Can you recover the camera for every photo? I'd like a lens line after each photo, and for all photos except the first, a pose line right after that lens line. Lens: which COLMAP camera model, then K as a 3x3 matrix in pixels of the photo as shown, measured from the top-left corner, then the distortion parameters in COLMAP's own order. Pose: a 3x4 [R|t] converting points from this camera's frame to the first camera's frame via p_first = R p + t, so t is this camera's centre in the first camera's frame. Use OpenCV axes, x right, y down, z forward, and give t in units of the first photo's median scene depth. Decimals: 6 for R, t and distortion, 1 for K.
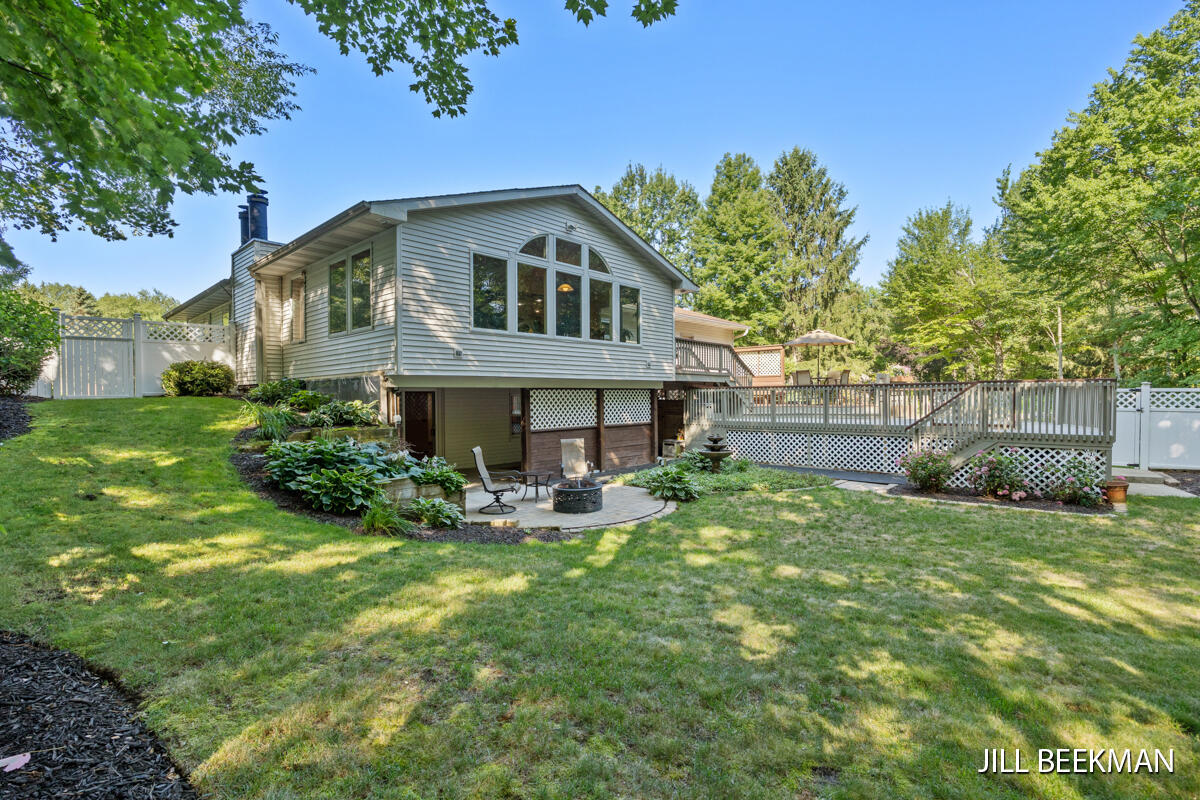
lens RADIAL K [[556.5, 0, 600.0], [0, 556.5, 400.0], [0, 0, 1]] dist [0.138074, 0.000050]
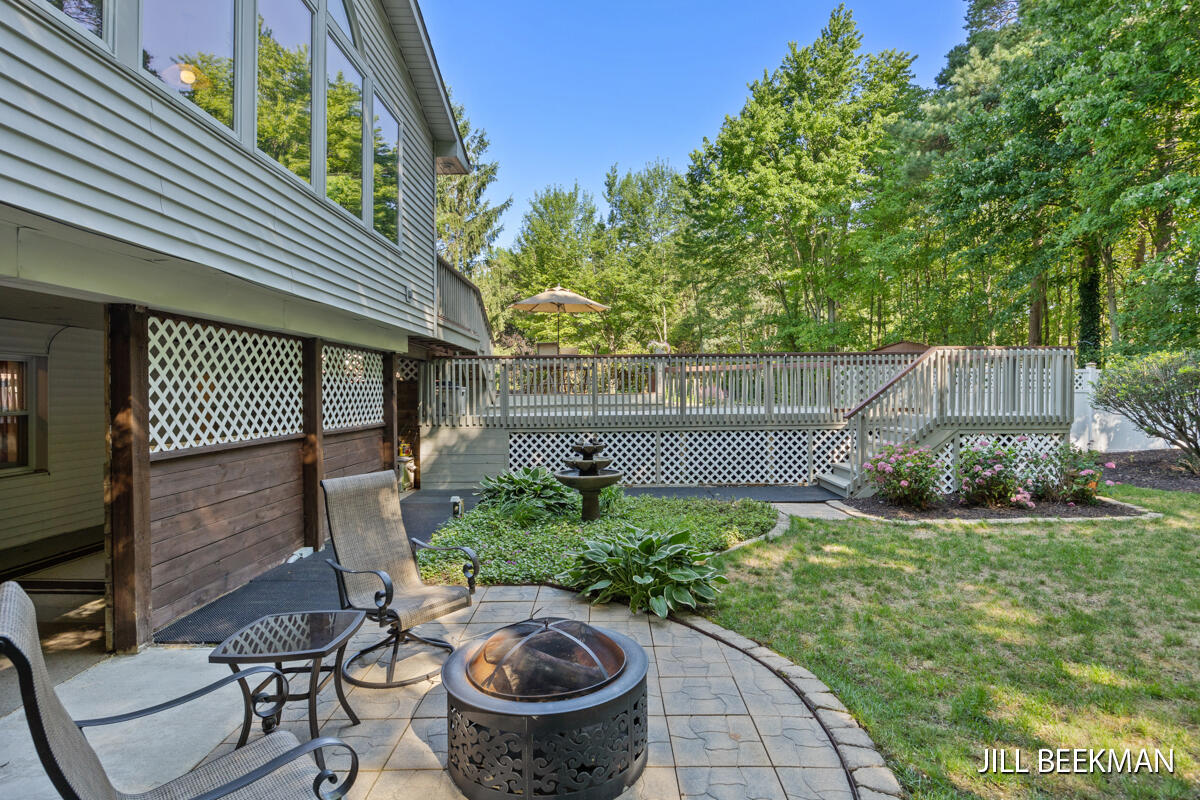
lens RADIAL K [[641.1, 0, 600.0], [0, 641.1, 400.0], [0, 0, 1]] dist [-0.001471, -0.000122]
pose [[0.755295, -0.004712, 0.655368, -0.144496], [0.004430, 0.999988, 0.002084, 0.023069], [-0.655370, 0.001329, 0.755307, 0.524248]]
